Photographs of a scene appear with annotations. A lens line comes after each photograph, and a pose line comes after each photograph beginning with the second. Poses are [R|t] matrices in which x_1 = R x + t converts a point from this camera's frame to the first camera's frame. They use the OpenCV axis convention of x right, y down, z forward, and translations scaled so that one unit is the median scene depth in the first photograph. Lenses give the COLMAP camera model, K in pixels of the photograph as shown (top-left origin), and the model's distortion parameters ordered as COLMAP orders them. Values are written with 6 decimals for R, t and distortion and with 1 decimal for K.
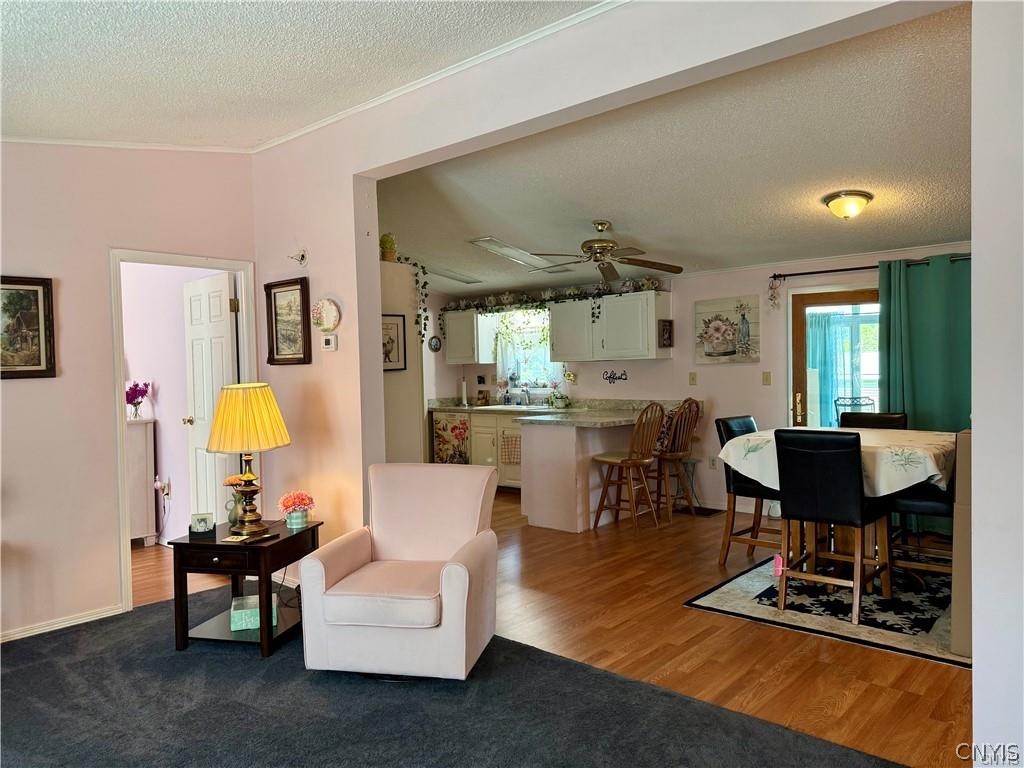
lens RADIAL K [[728.2, 0, 519.0], [0, 728.2, 386.5], [0, 0, 1]] dist [0.068595, -0.048099]
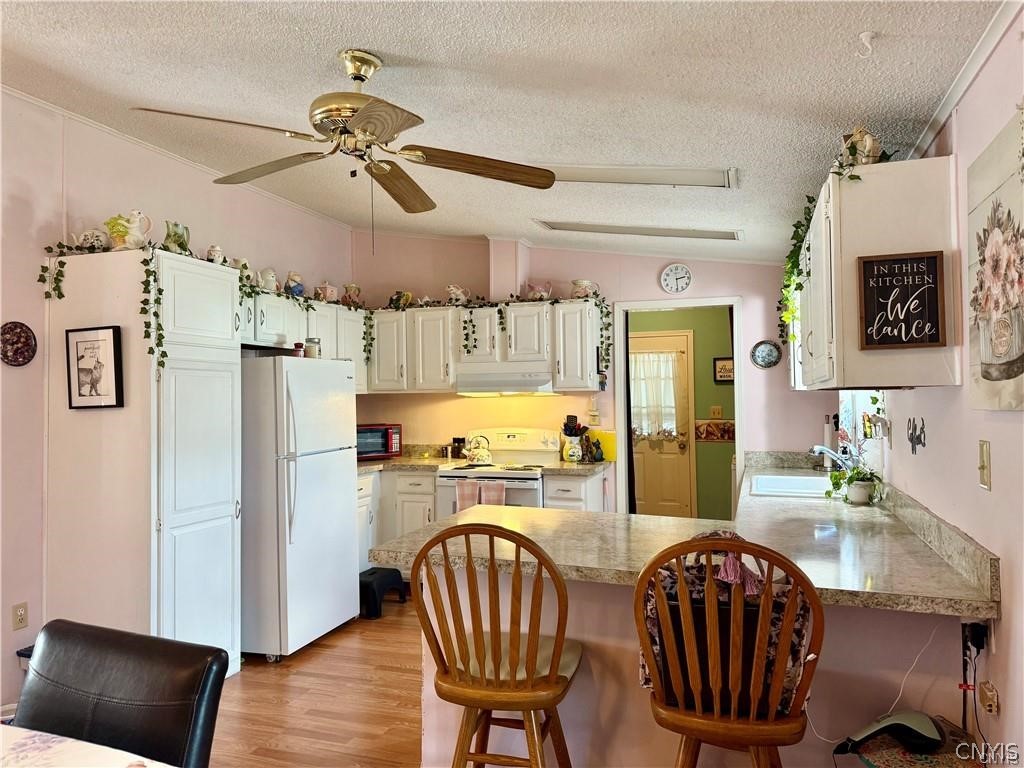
lens RADIAL K [[728.2, 0, 510.0], [0, 728.2, 383.4], [0, 0, 1]] dist [0.068595, -0.048099]
pose [[0.376803, 0.000188, -0.926293, 0.350191], [-0.022696, 0.999702, -0.009030, -0.027594], [0.926015, 0.024425, 0.376695, 0.627073]]
